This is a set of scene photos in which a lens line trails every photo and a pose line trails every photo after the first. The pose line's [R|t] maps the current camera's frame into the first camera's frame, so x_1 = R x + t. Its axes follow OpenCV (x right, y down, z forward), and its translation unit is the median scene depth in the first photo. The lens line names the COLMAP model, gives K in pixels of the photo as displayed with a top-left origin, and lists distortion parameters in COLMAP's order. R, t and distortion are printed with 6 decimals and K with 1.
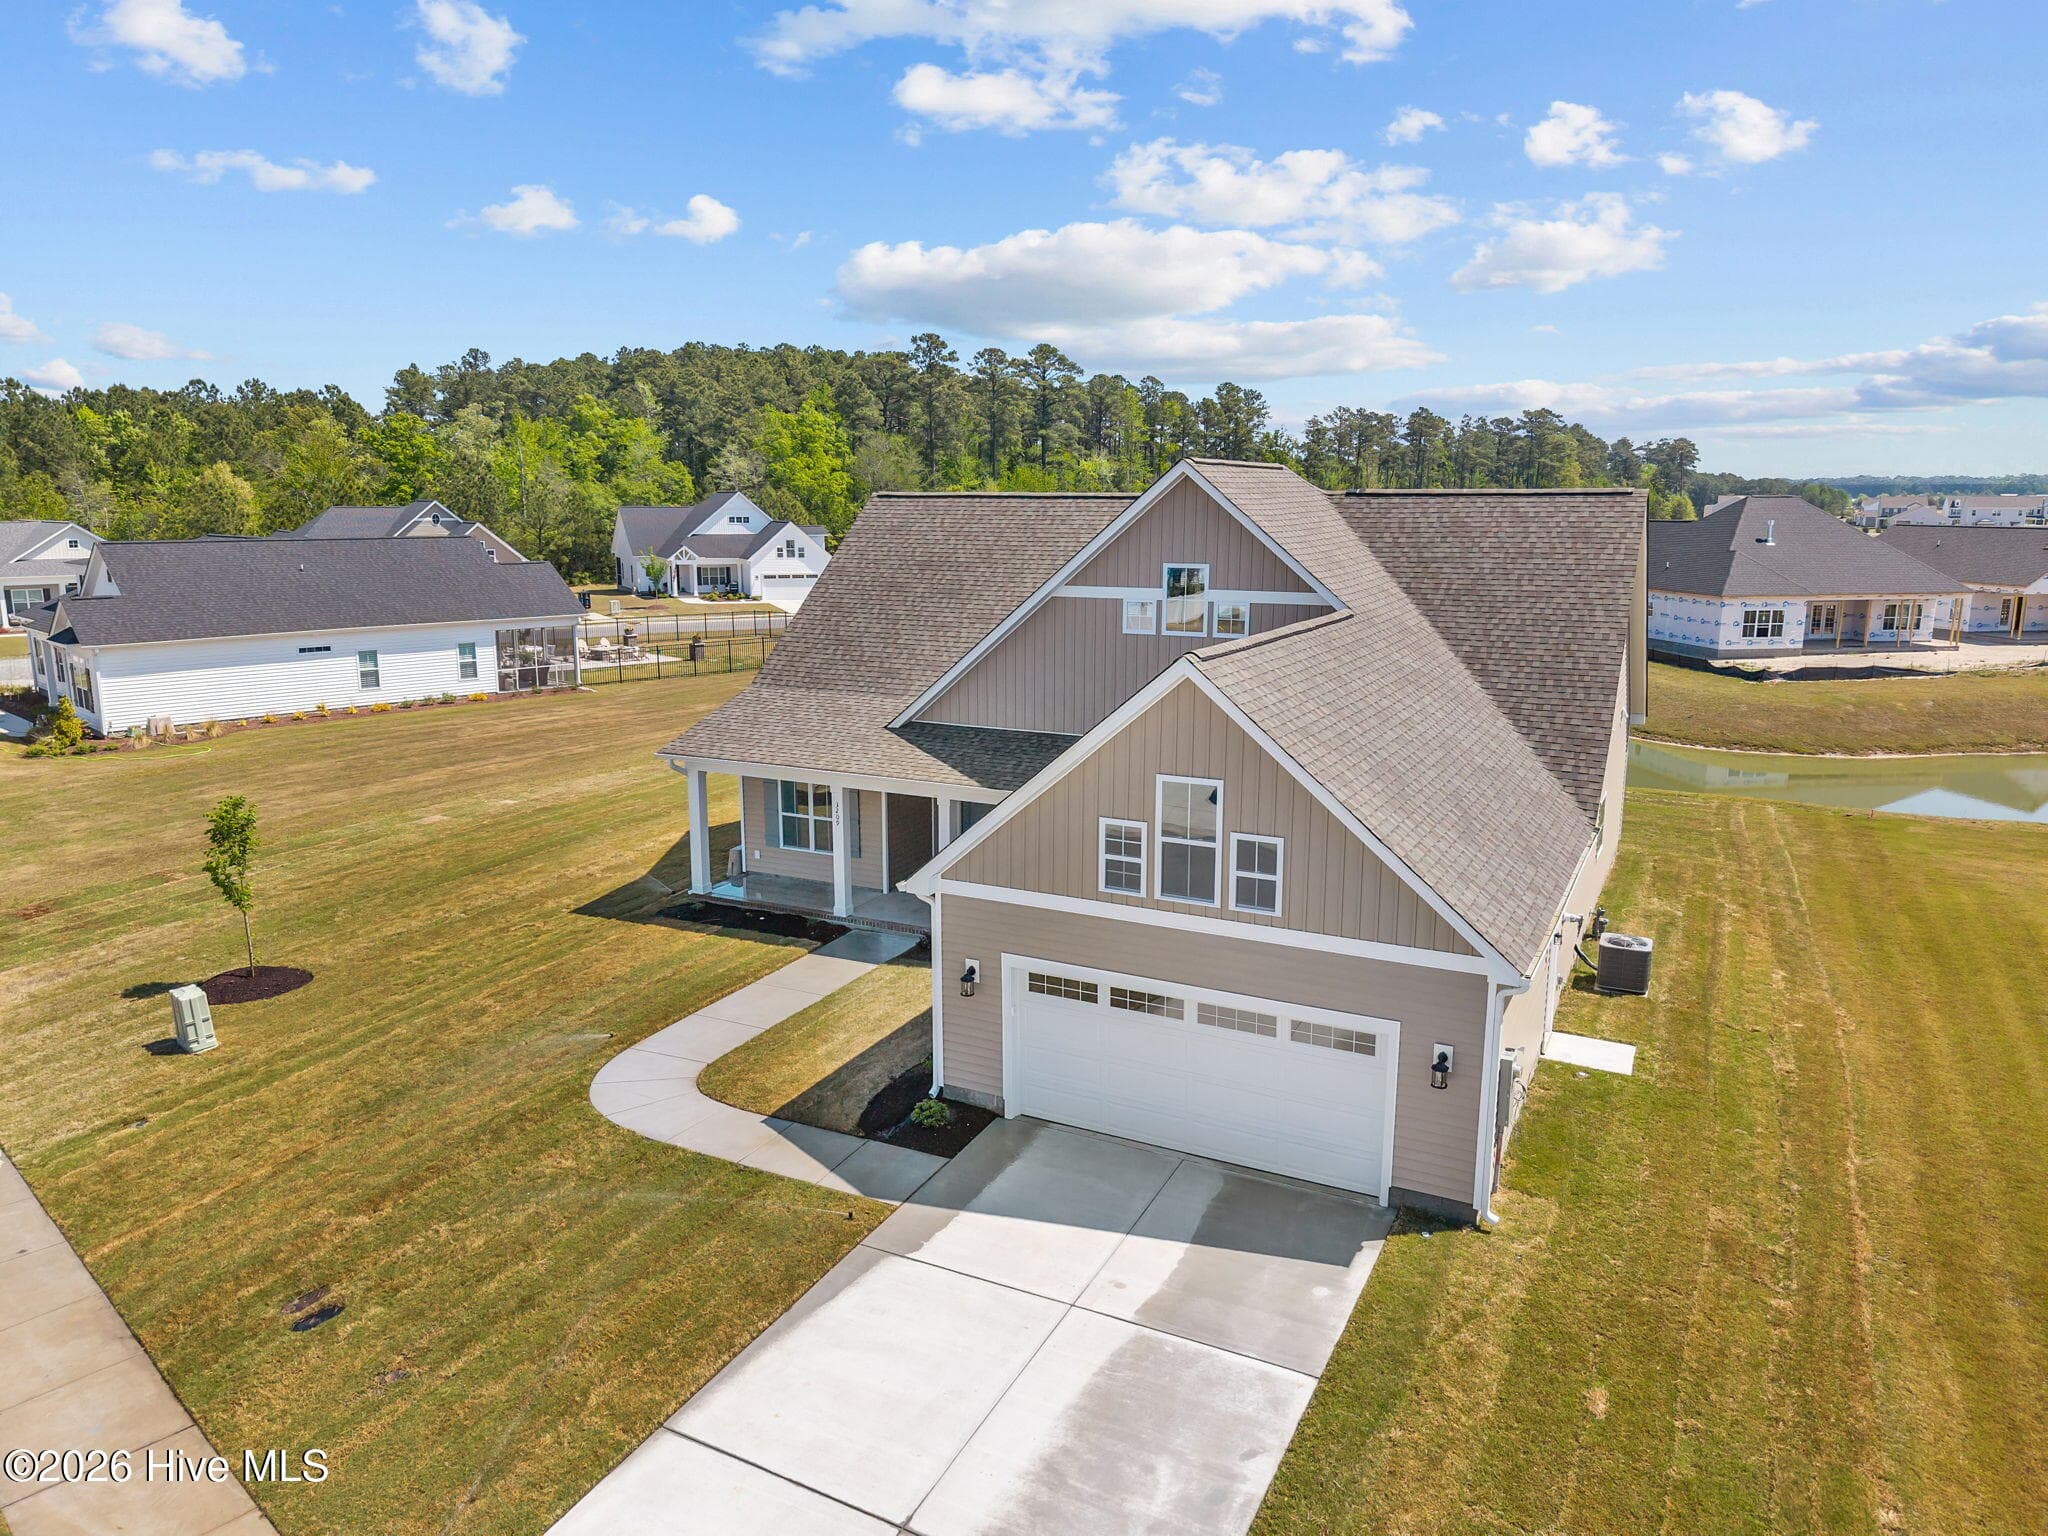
lens RADIAL K [[1367.2, 0, 1029.7], [0, 1367.2, 770.1], [0, 0, 1]] dist [0.034910, -0.043521]
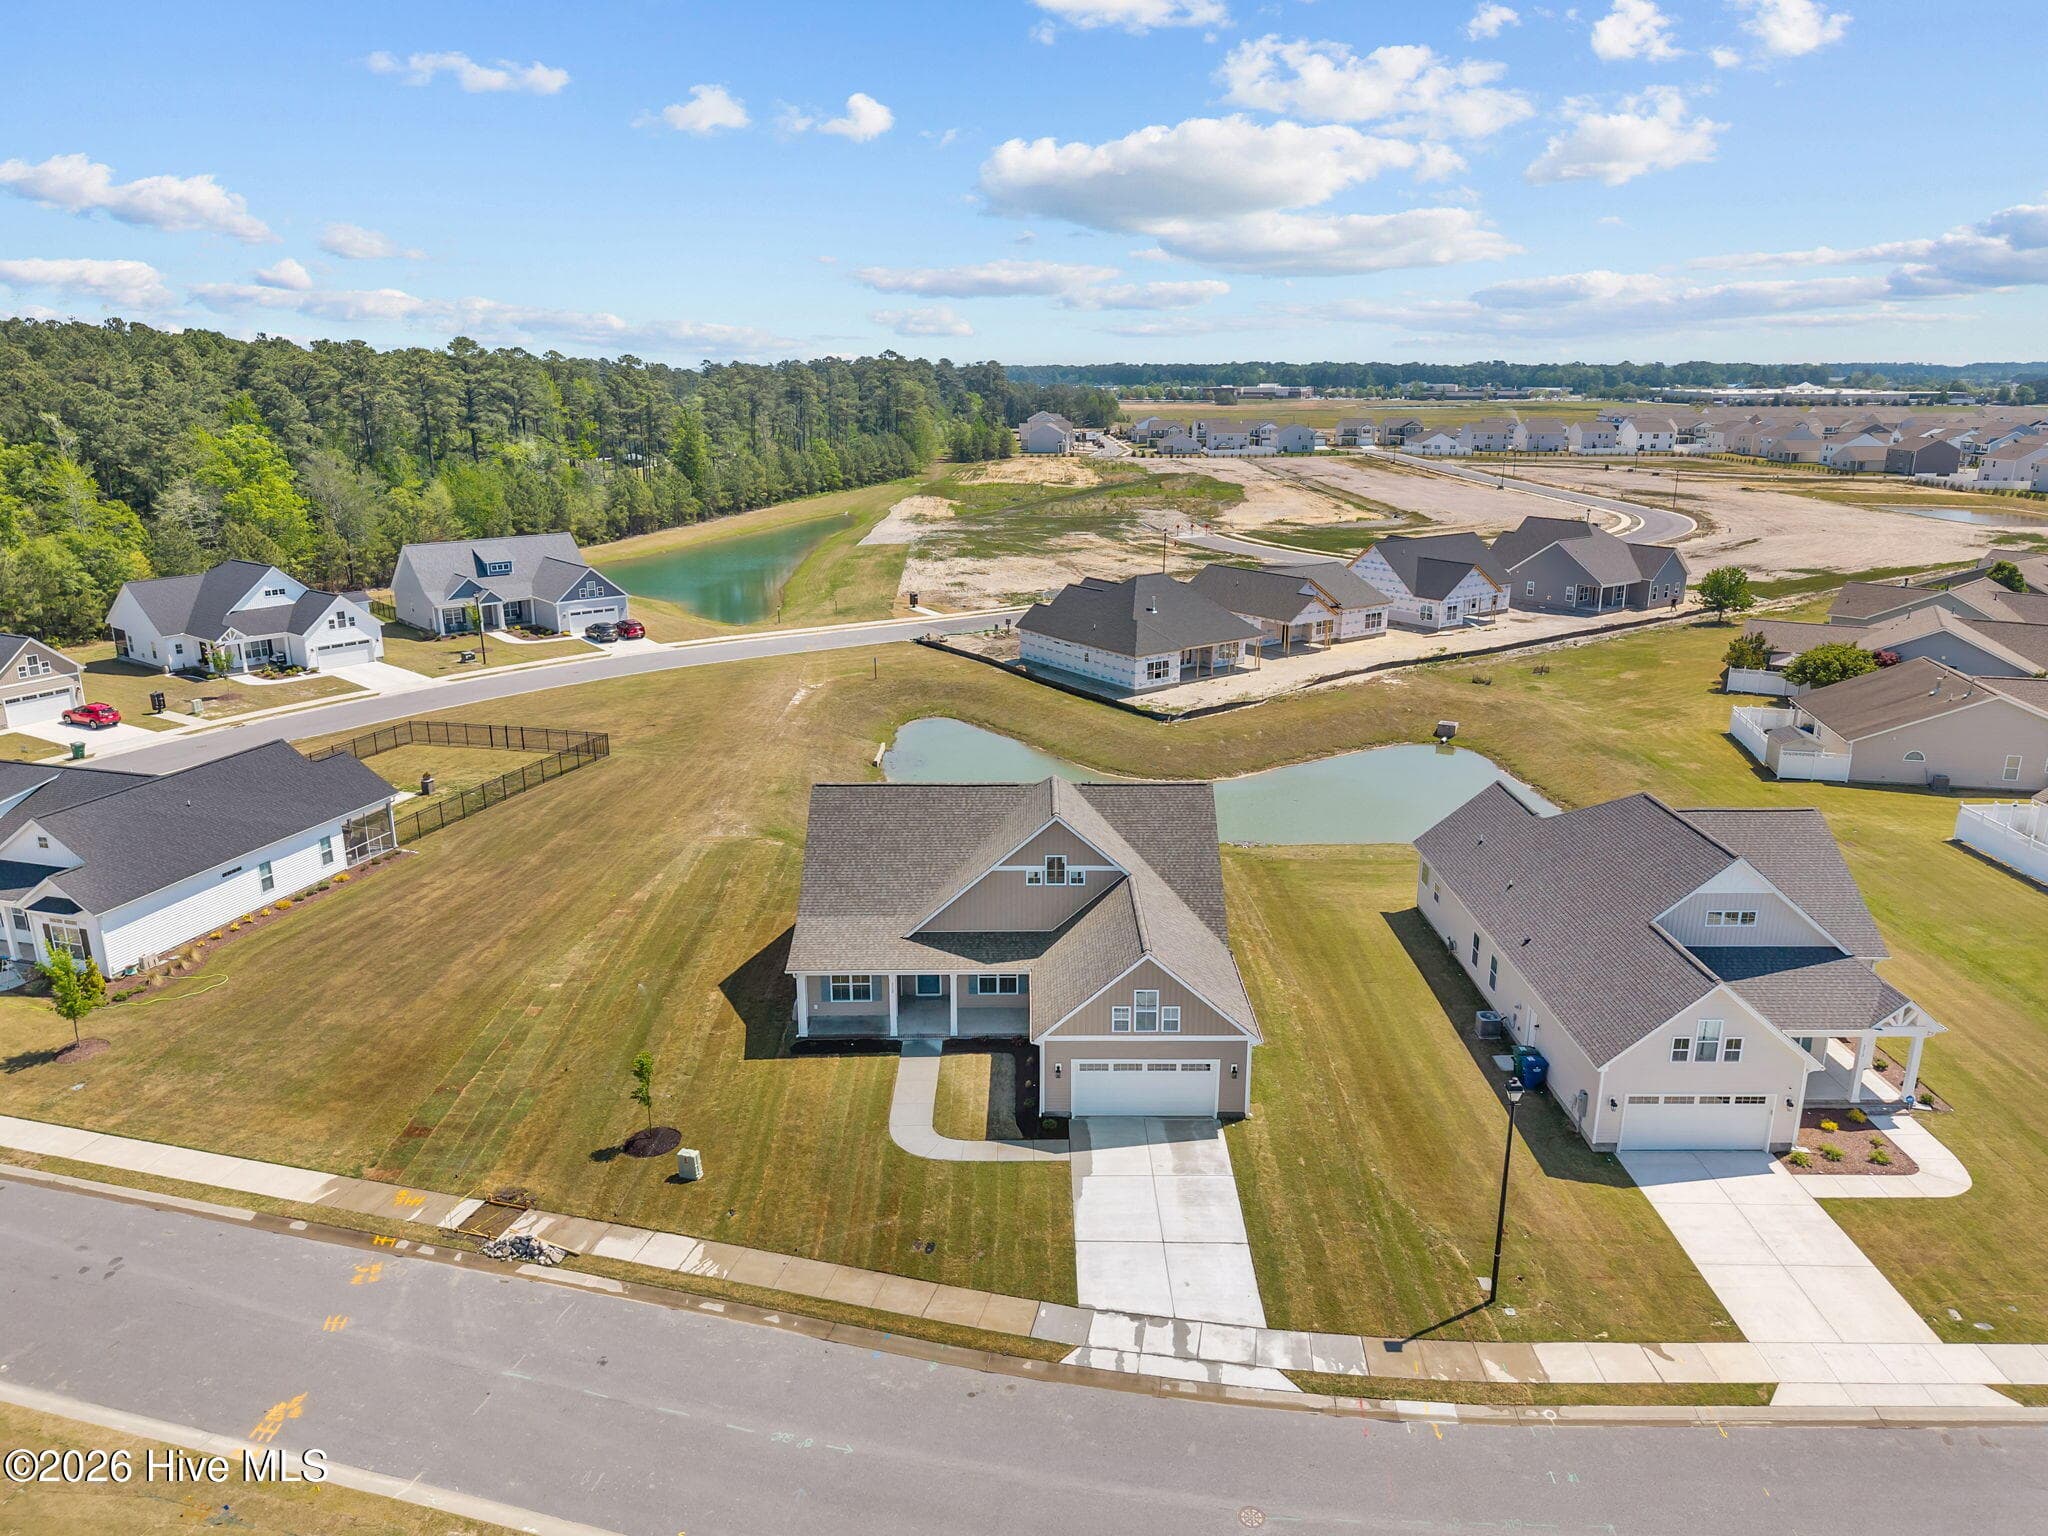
lens RADIAL K [[1367.2, 0, 1029.7], [0, 1367.2, 770.1], [0, 0, 1]] dist [0.034910, -0.043521]
pose [[0.889042, -0.130292, 0.438896, -0.841791], [0.092352, 0.989980, 0.106818, -0.506341], [-0.448415, -0.054433, 0.892166, -0.922292]]
